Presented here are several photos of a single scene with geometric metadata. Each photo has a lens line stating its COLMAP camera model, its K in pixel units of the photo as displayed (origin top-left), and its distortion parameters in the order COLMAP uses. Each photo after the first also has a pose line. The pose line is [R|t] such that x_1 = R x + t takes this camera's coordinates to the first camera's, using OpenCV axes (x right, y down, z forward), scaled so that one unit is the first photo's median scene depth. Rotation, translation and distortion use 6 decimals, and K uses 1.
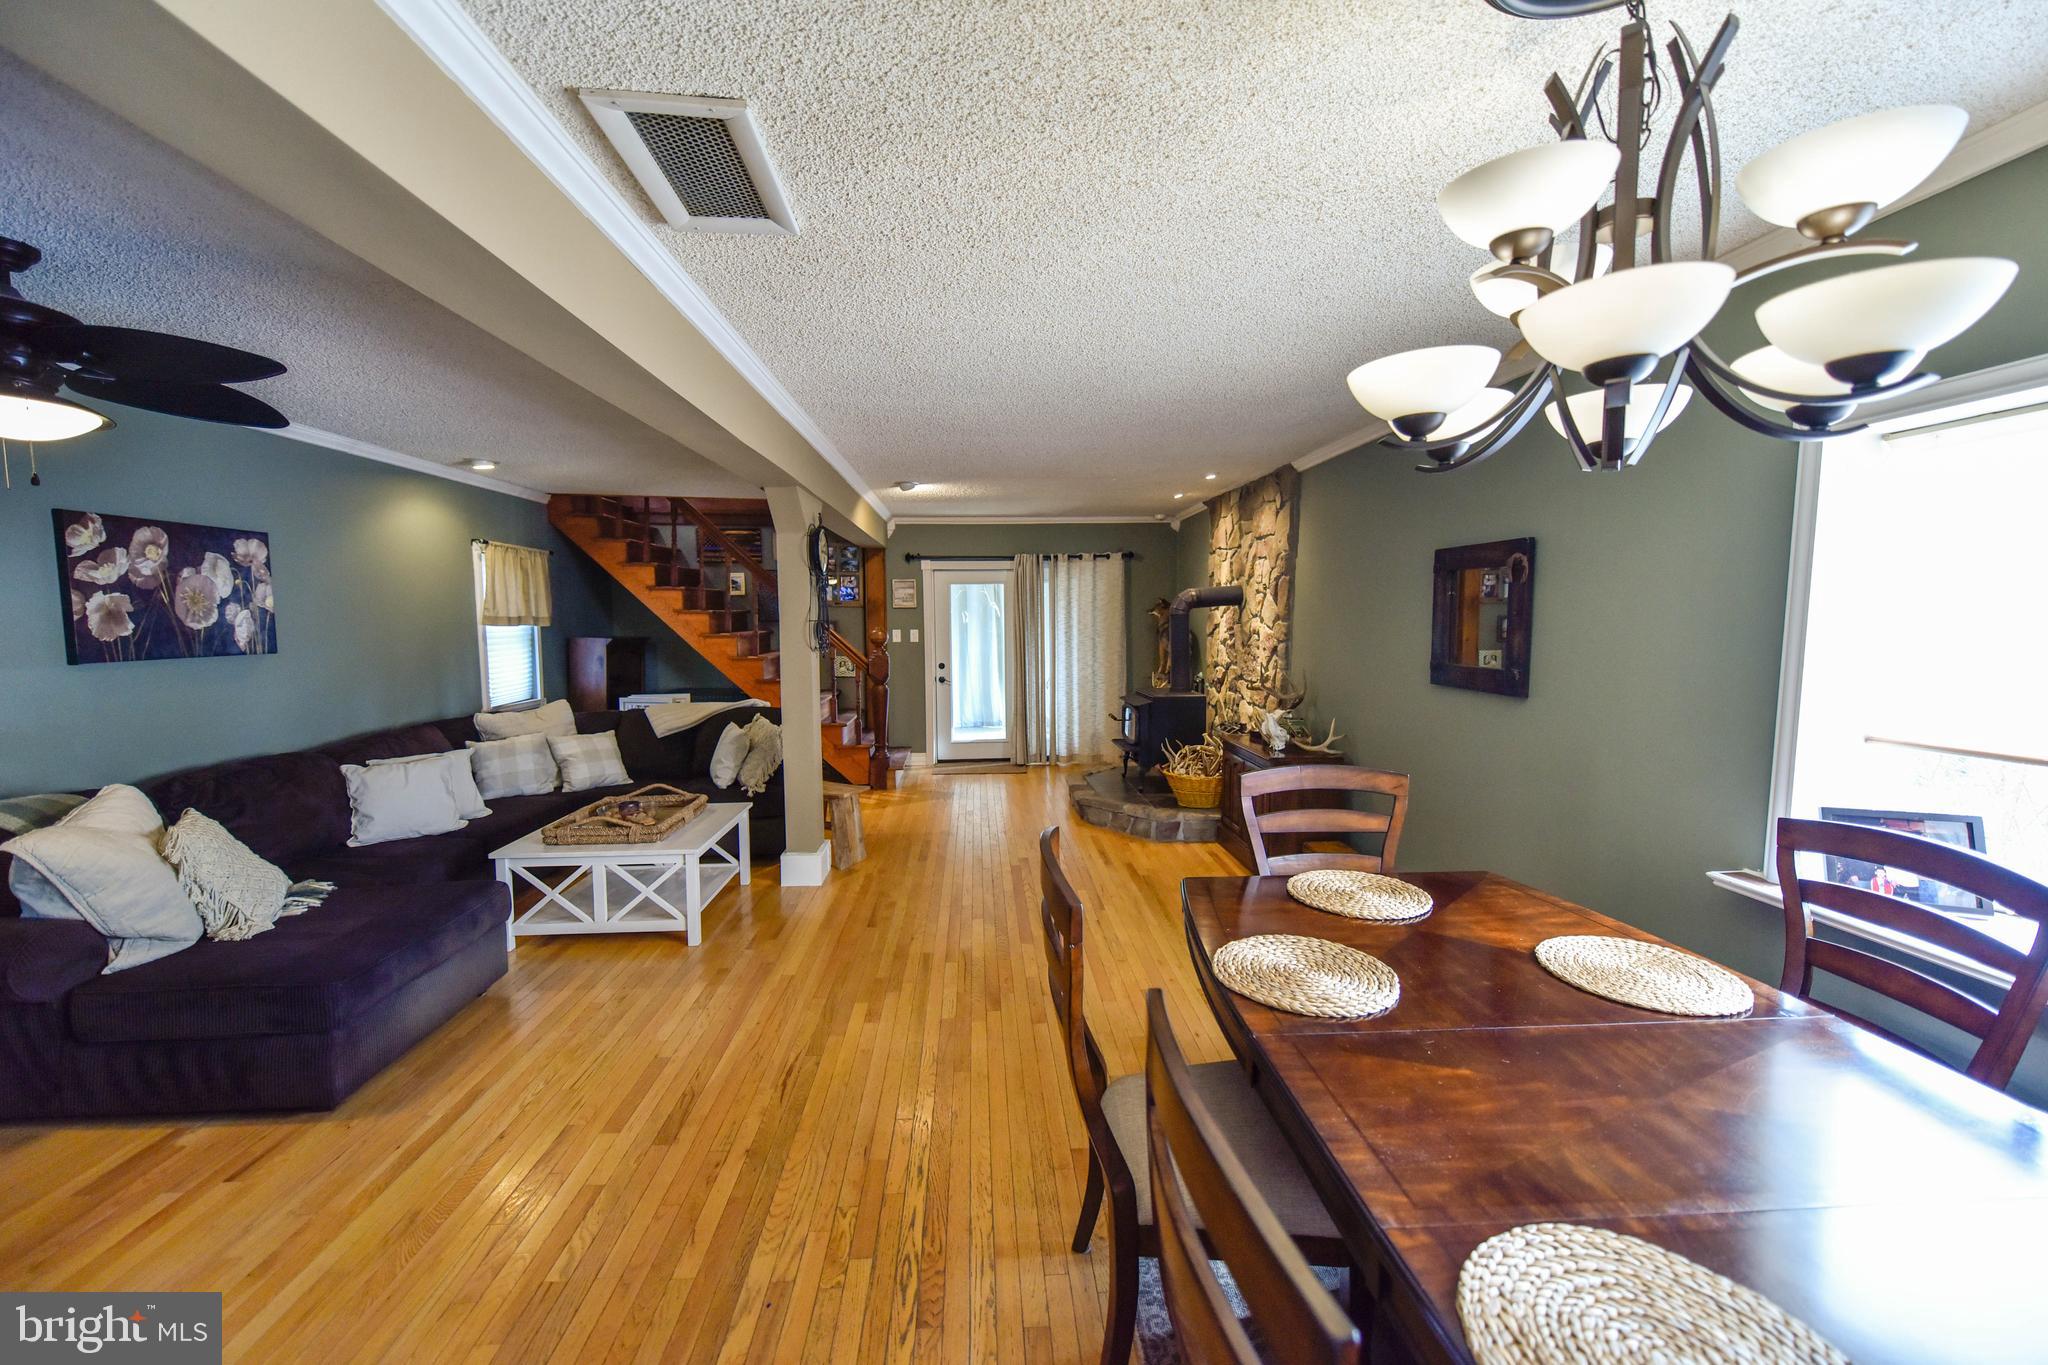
lens RADIAL K [[809.7, 0, 1023.9], [0, 809.7, 676.6], [0, 0, 1]] dist [0.016635, -0.004355]
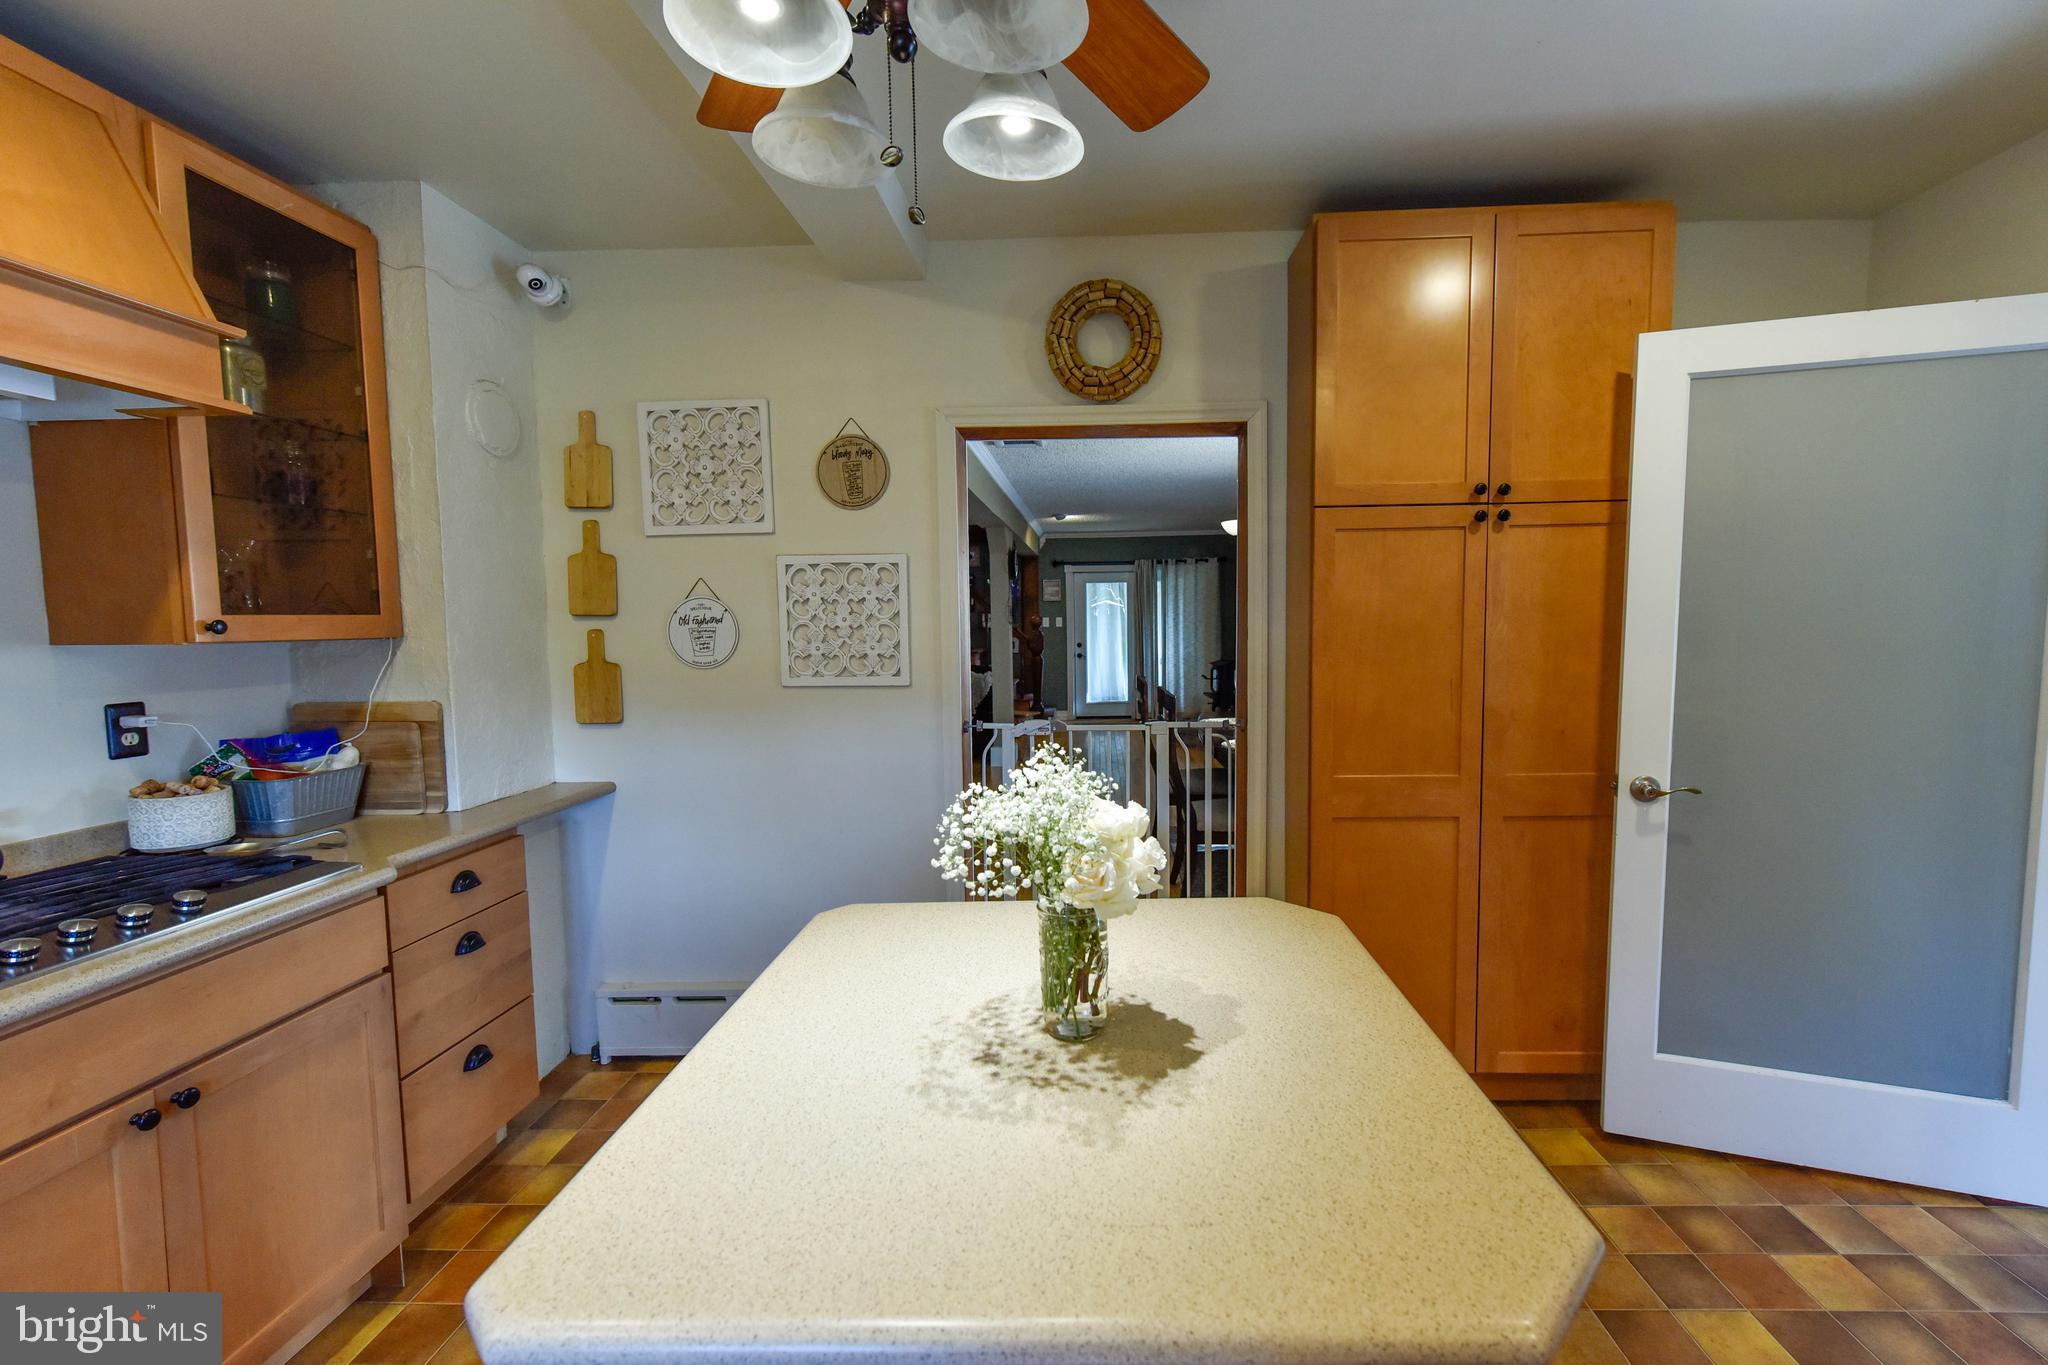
lens RADIAL K [[862.3, 0, 1061.6], [0, 862.3, 682.2], [0, 0, 1]] dist [0.003527, -0.000282]
pose [[0.994709, 0.000254, -0.102732, 0.022000], [0.000002, 0.999997, 0.002491, 0.069105], [0.102732, -0.002478, 0.994706, -0.629180]]
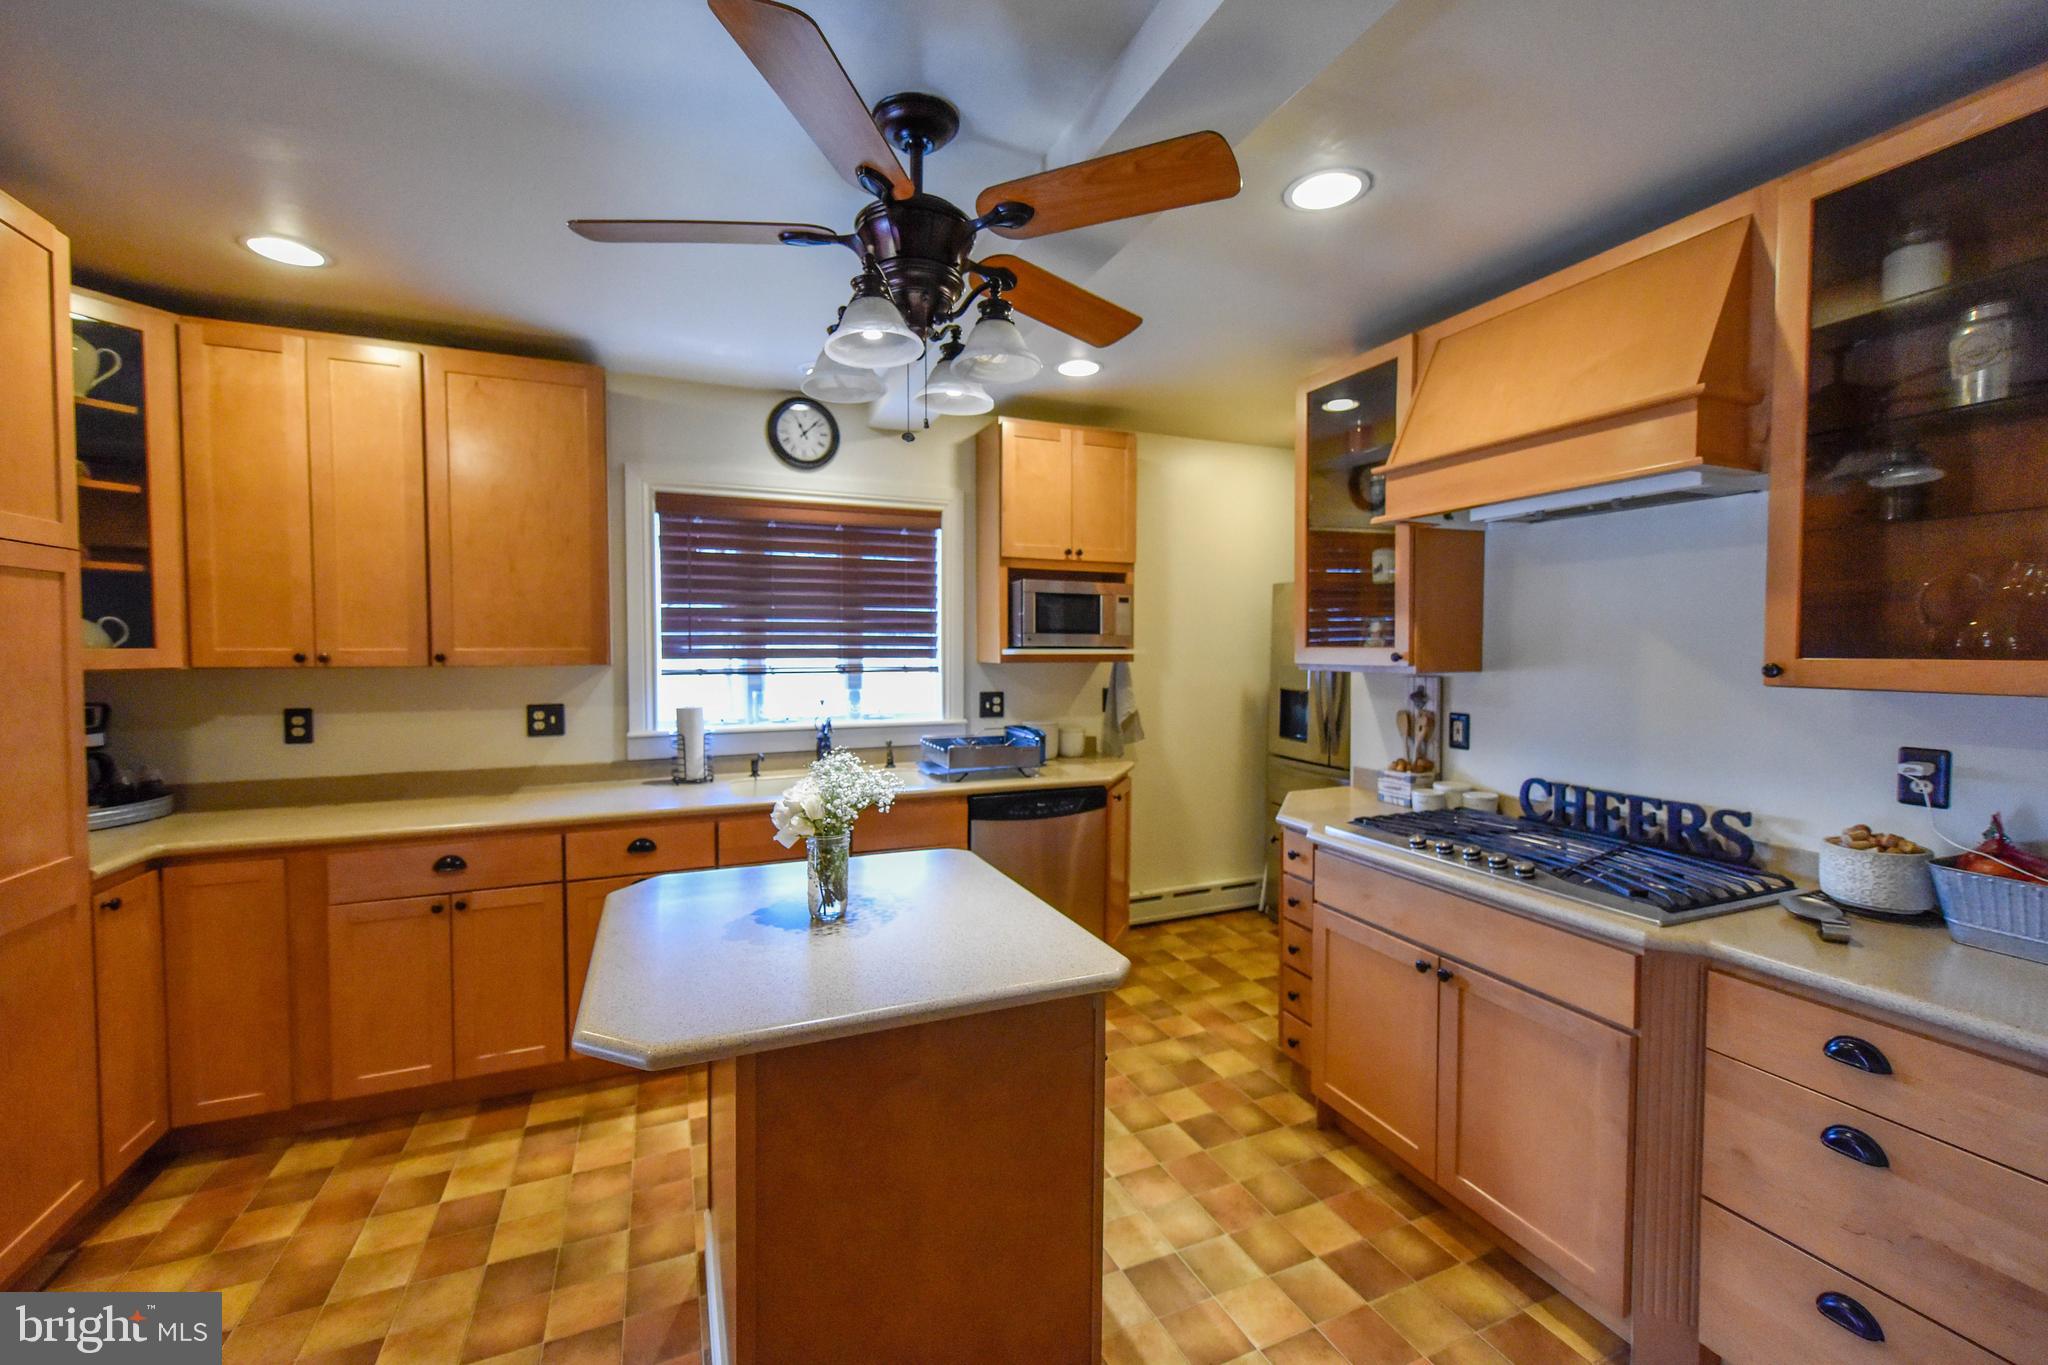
lens RADIAL K [[823.0, 0, 1024.9], [0, 823.0, 677.1], [0, 0, 1]] dist [0.001935, -0.000313]
pose [[-0.941335, 0.020878, -0.336826, 0.038697], [-0.017327, 0.993778, 0.110023, 0.021418], [0.337027, 0.109405, -0.935117, -0.131764]]
